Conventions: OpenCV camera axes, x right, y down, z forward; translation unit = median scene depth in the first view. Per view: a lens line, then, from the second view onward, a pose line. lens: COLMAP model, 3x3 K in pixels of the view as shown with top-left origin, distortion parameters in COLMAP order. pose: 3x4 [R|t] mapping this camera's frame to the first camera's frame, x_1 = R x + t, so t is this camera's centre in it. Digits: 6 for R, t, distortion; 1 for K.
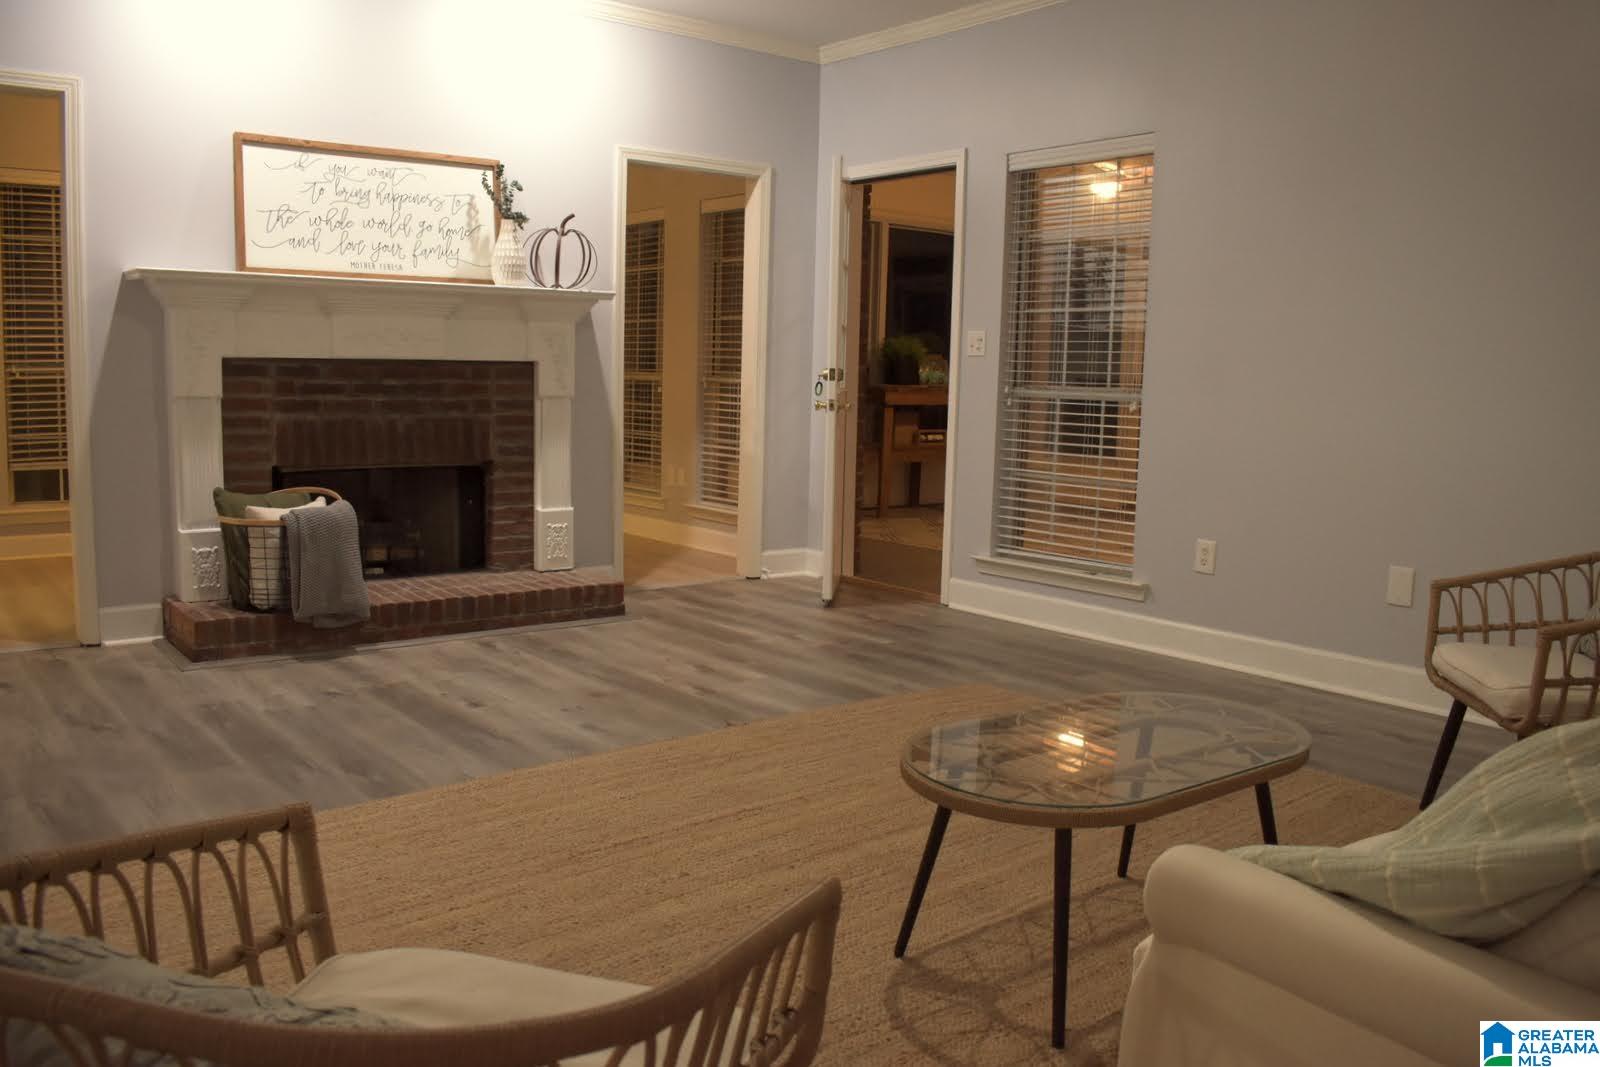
lens RADIAL K [[1248.9, 0, 800.0], [0, 1248.9, 533.5], [0, 0, 1]] dist [-0.097552, 0.007716]
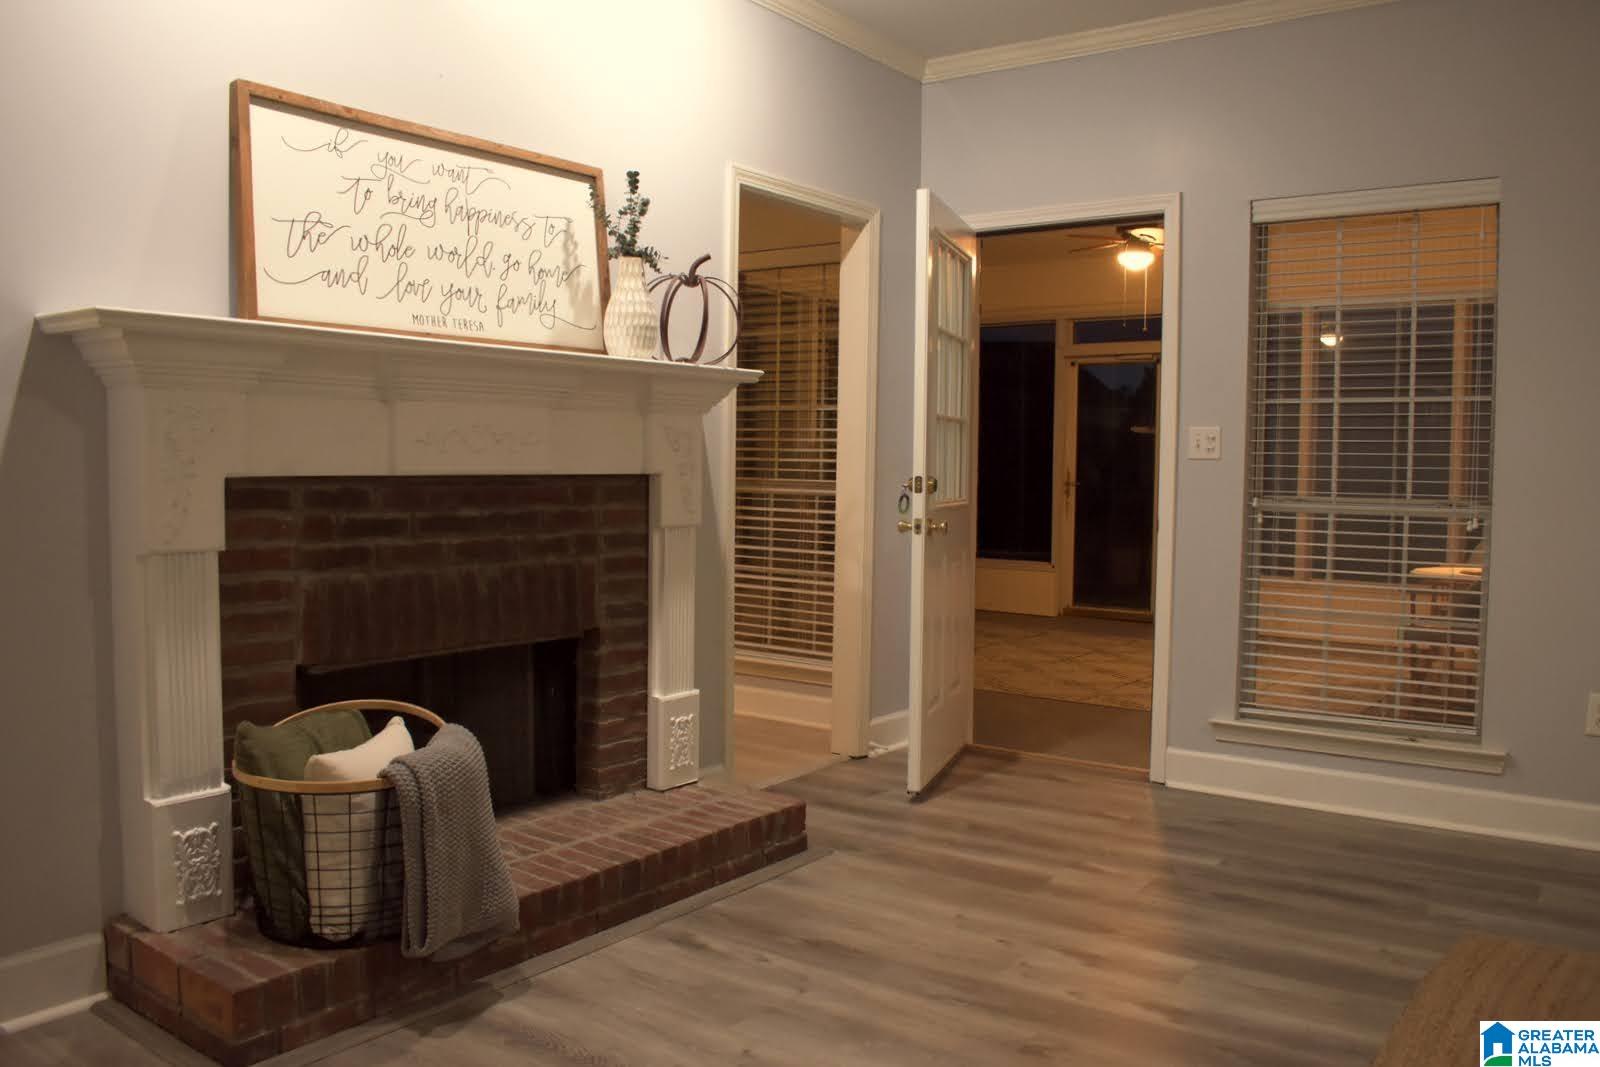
lens RADIAL K [[1248.9, 0, 800.0], [0, 1248.9, 533.5], [0, 0, 1]] dist [-0.097552, 0.007716]
pose [[0.964763, -0.026044, 0.261827, -0.330005], [0.043805, 0.997100, -0.062228, -0.065893], [-0.259447, 0.071505, 0.963107, 0.363059]]
